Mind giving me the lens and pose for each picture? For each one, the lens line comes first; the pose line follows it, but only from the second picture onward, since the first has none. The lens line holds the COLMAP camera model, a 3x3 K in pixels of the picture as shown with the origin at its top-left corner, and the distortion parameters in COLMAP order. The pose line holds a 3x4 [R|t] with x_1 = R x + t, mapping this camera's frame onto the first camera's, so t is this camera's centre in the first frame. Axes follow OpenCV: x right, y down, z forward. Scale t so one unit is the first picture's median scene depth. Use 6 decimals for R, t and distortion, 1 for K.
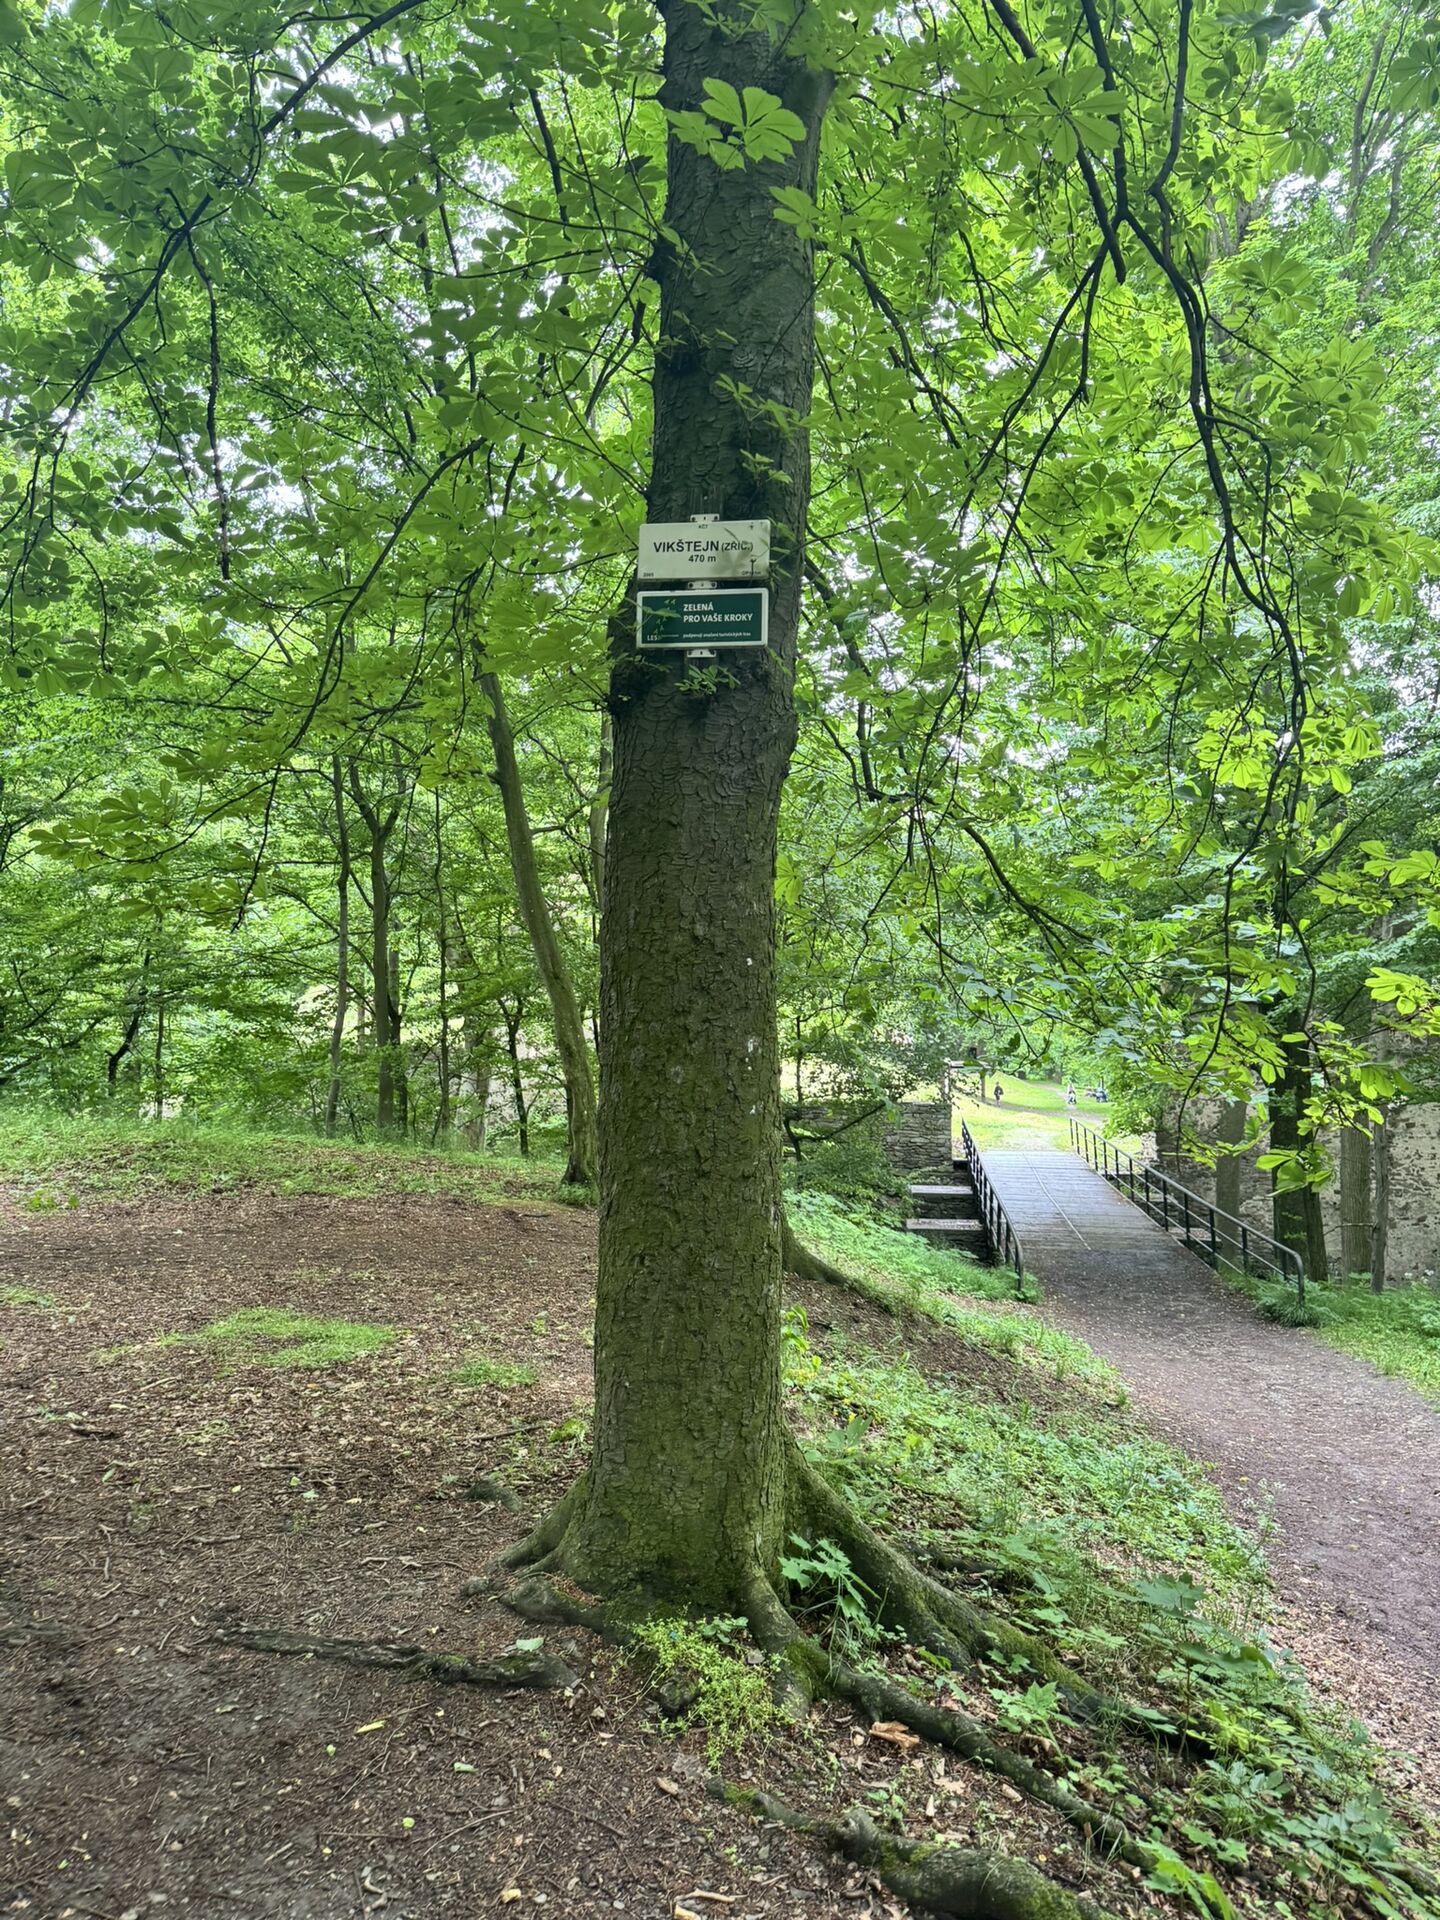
lens RADIAL K [[1350.2, 0, 695.3], [0, 1350.2, 949.7], [0, 0, 1]] dist [0.217585, -0.448848]
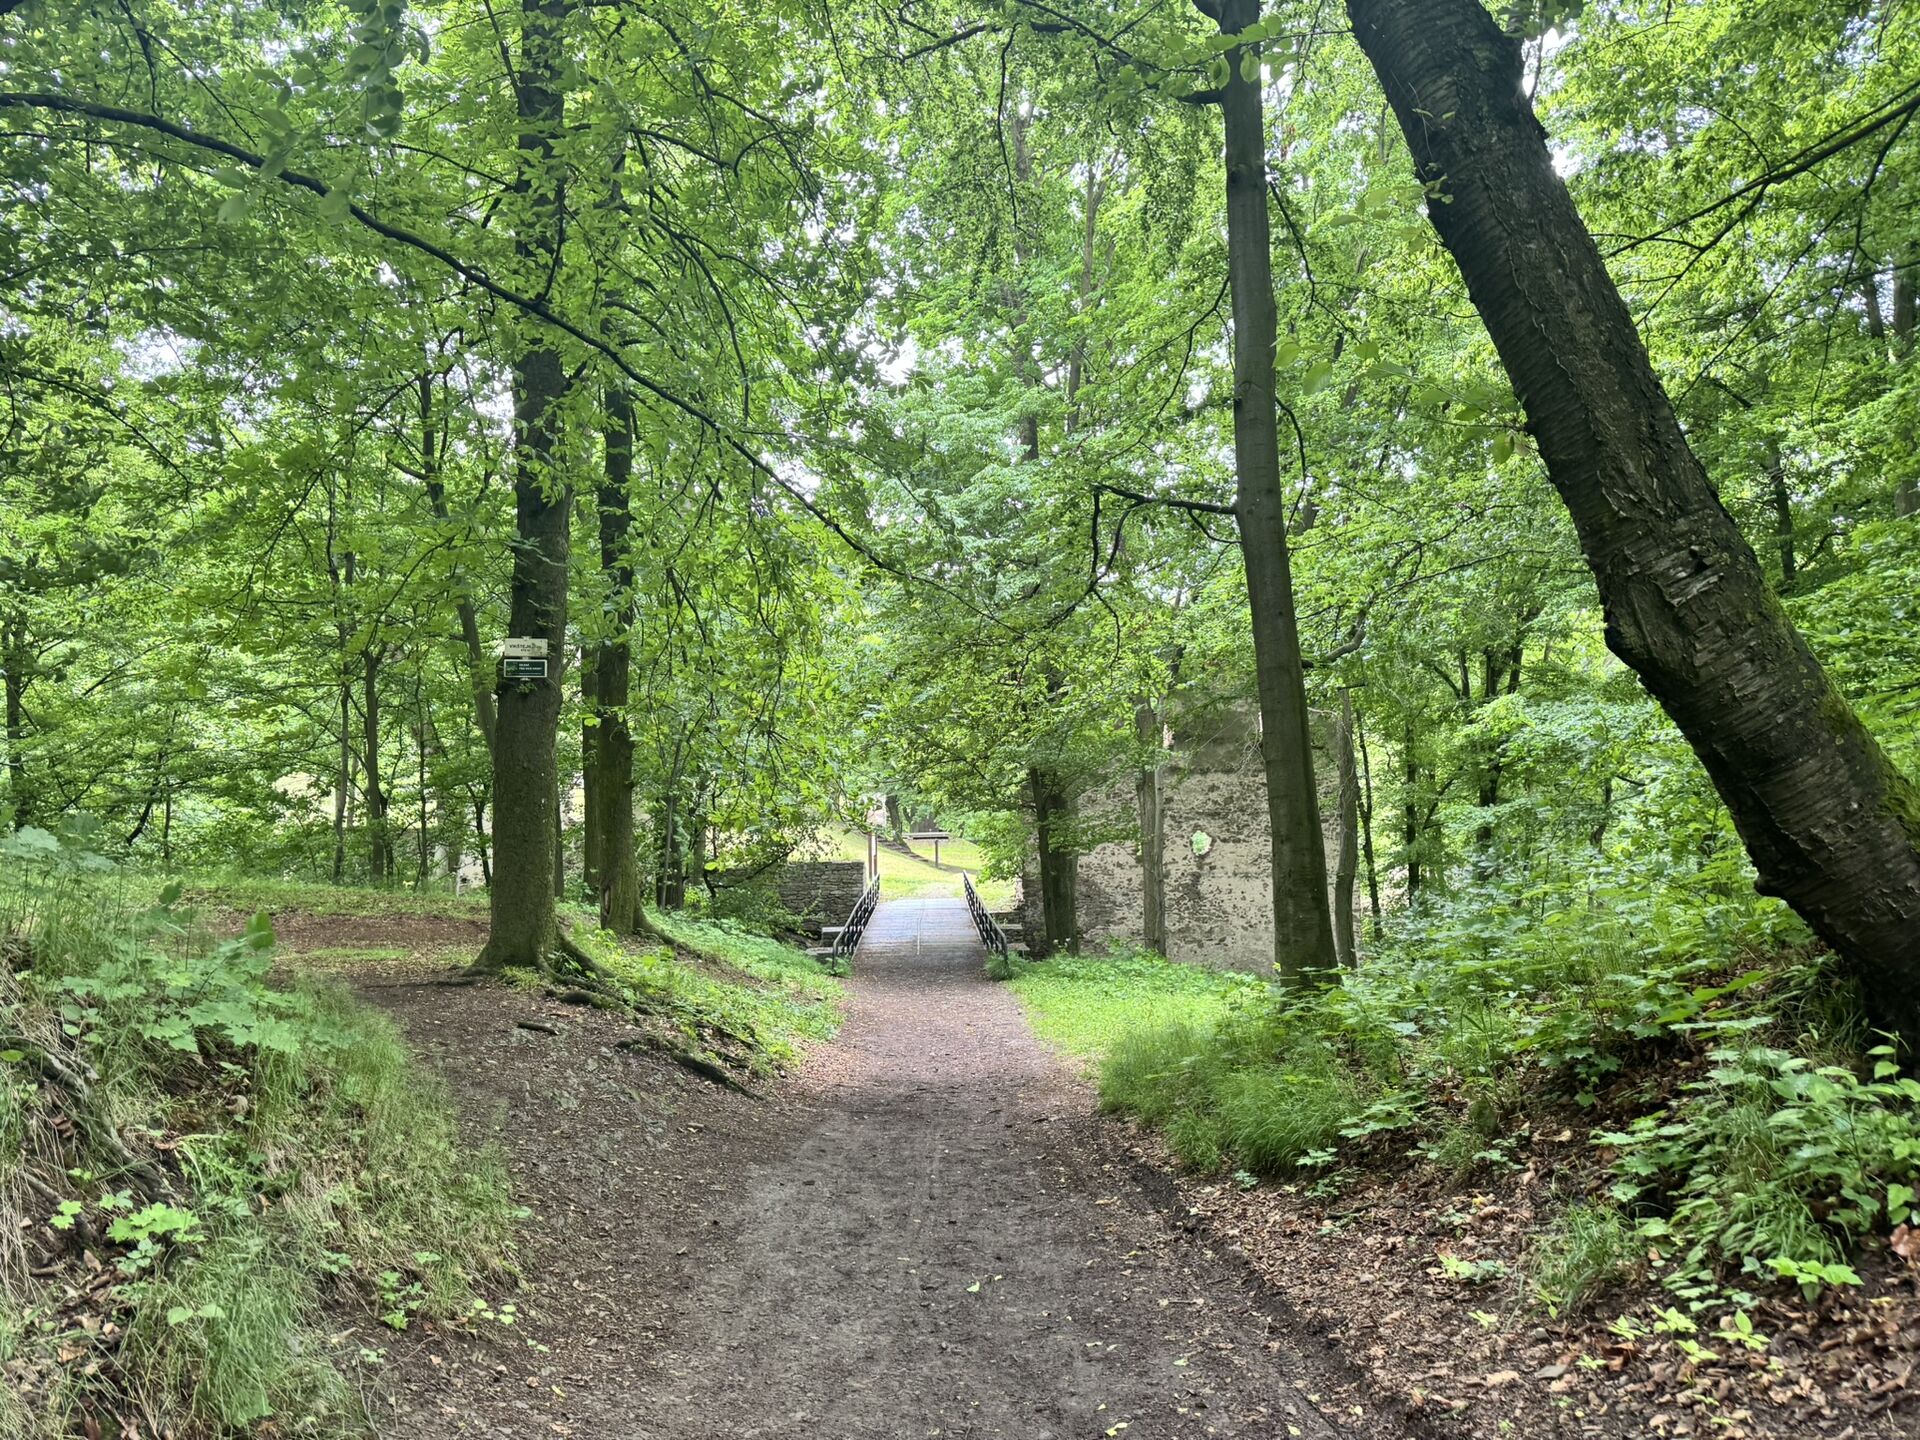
lens RADIAL K [[1350.2, 0, 960.0], [0, 1350.2, 720.0], [0, 0, 1]] dist [0.217585, -0.448848]
pose [[0.980756, -0.007409, 0.195098, 0.249426], [0.008381, 0.999956, -0.004160, -0.065245], [-0.195059, 0.005716, 0.980775, -1.573201]]
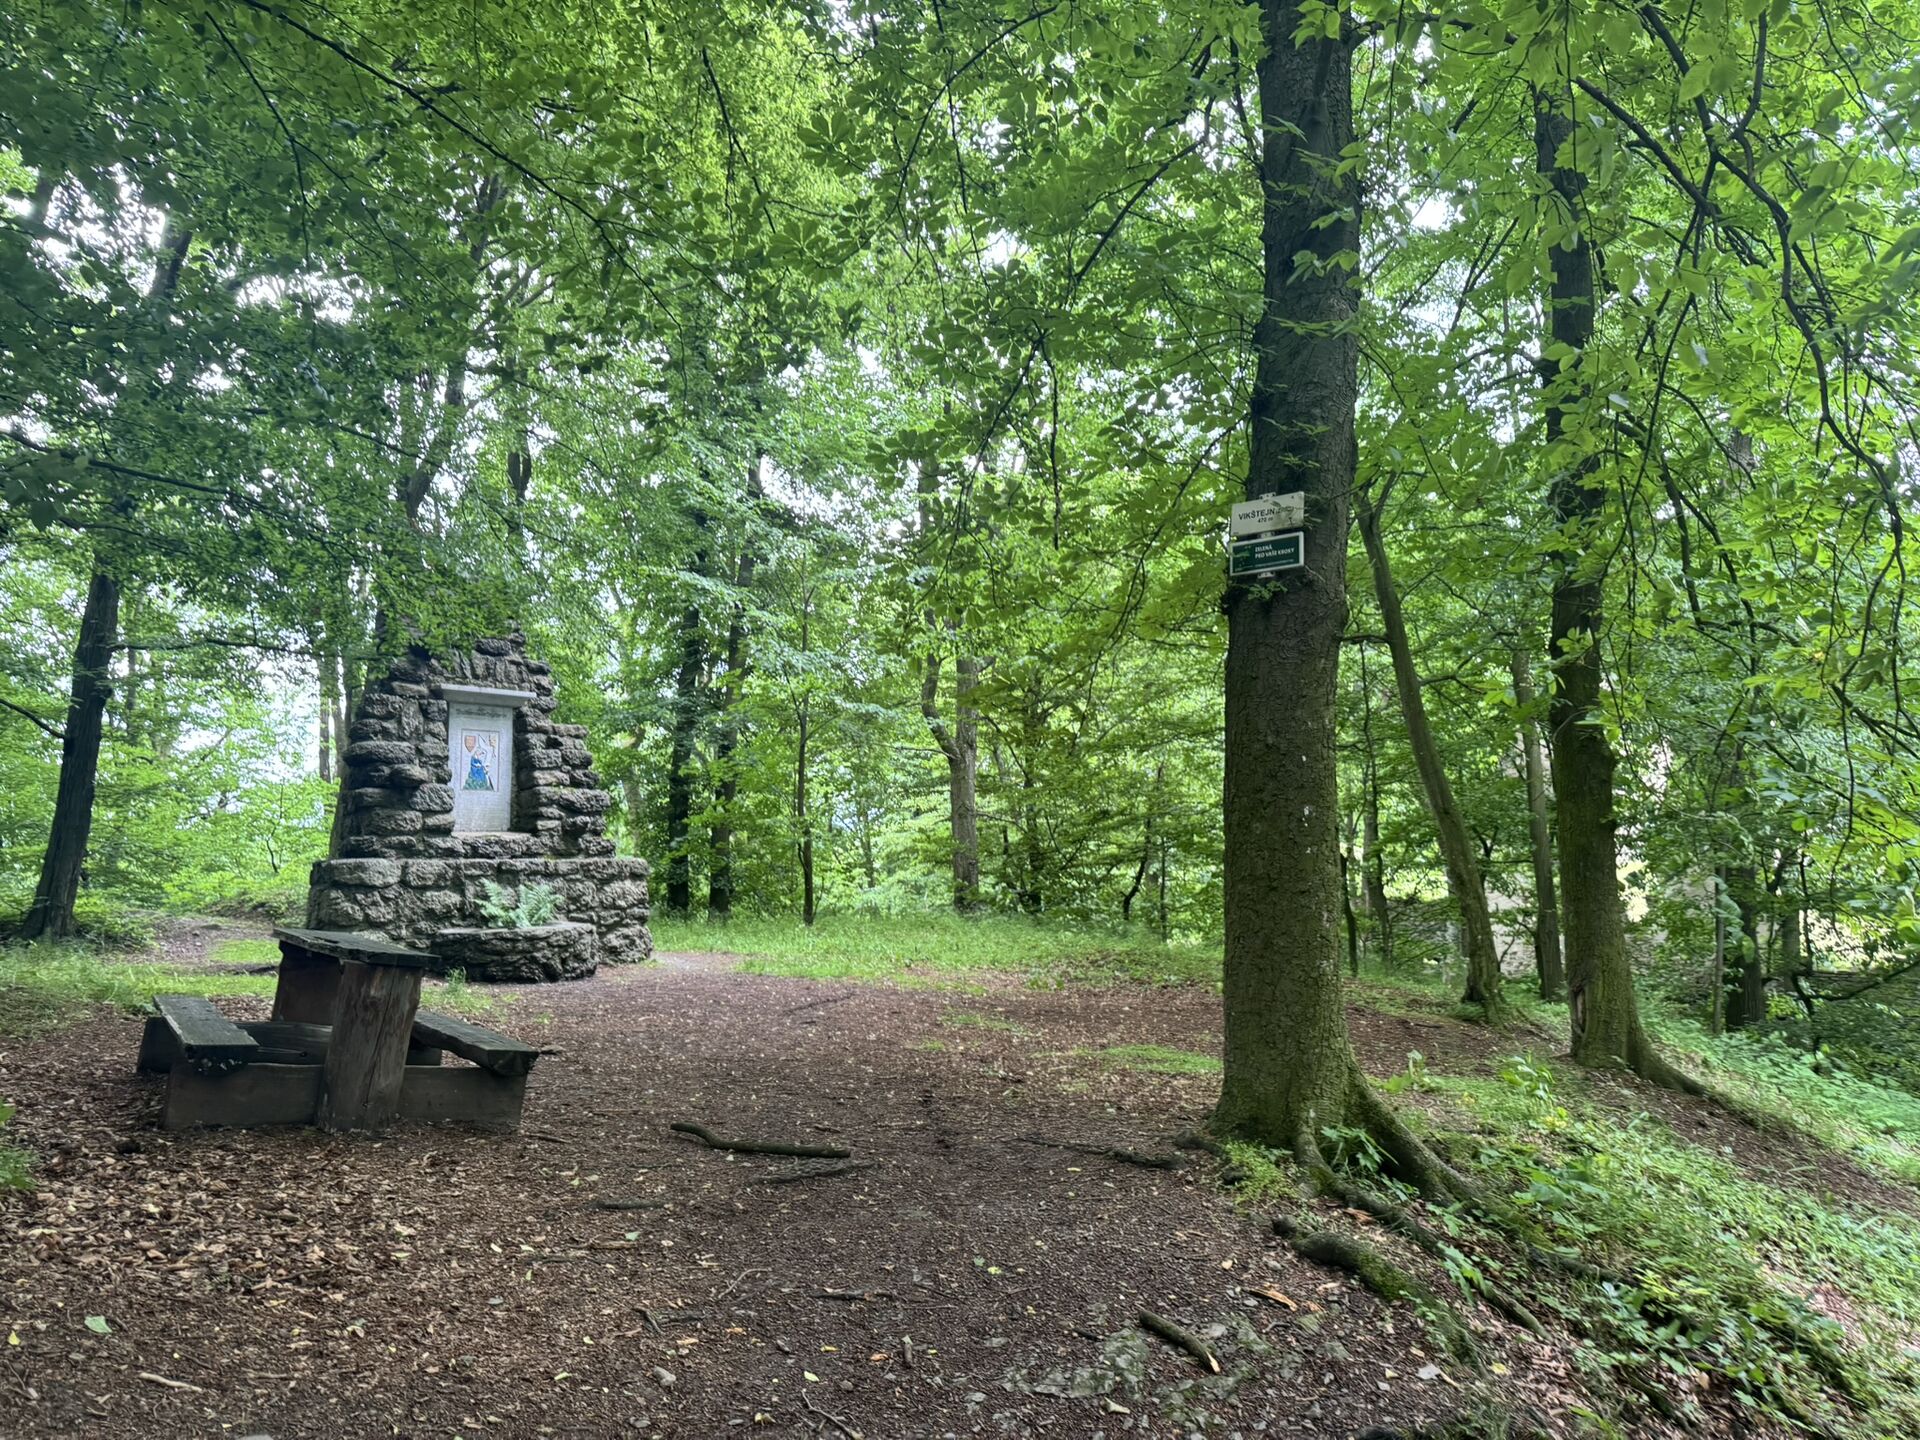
lens RADIAL K [[1359.6, 0, 982.7], [0, 1359.6, 723.8], [0, 0, 1]] dist [0.036219, -0.005508]
pose [[0.861908, -0.051943, -0.504397, 0.351868], [0.018796, 0.997329, -0.070586, 0.048289], [0.506716, 0.051358, 0.860582, -0.389284]]
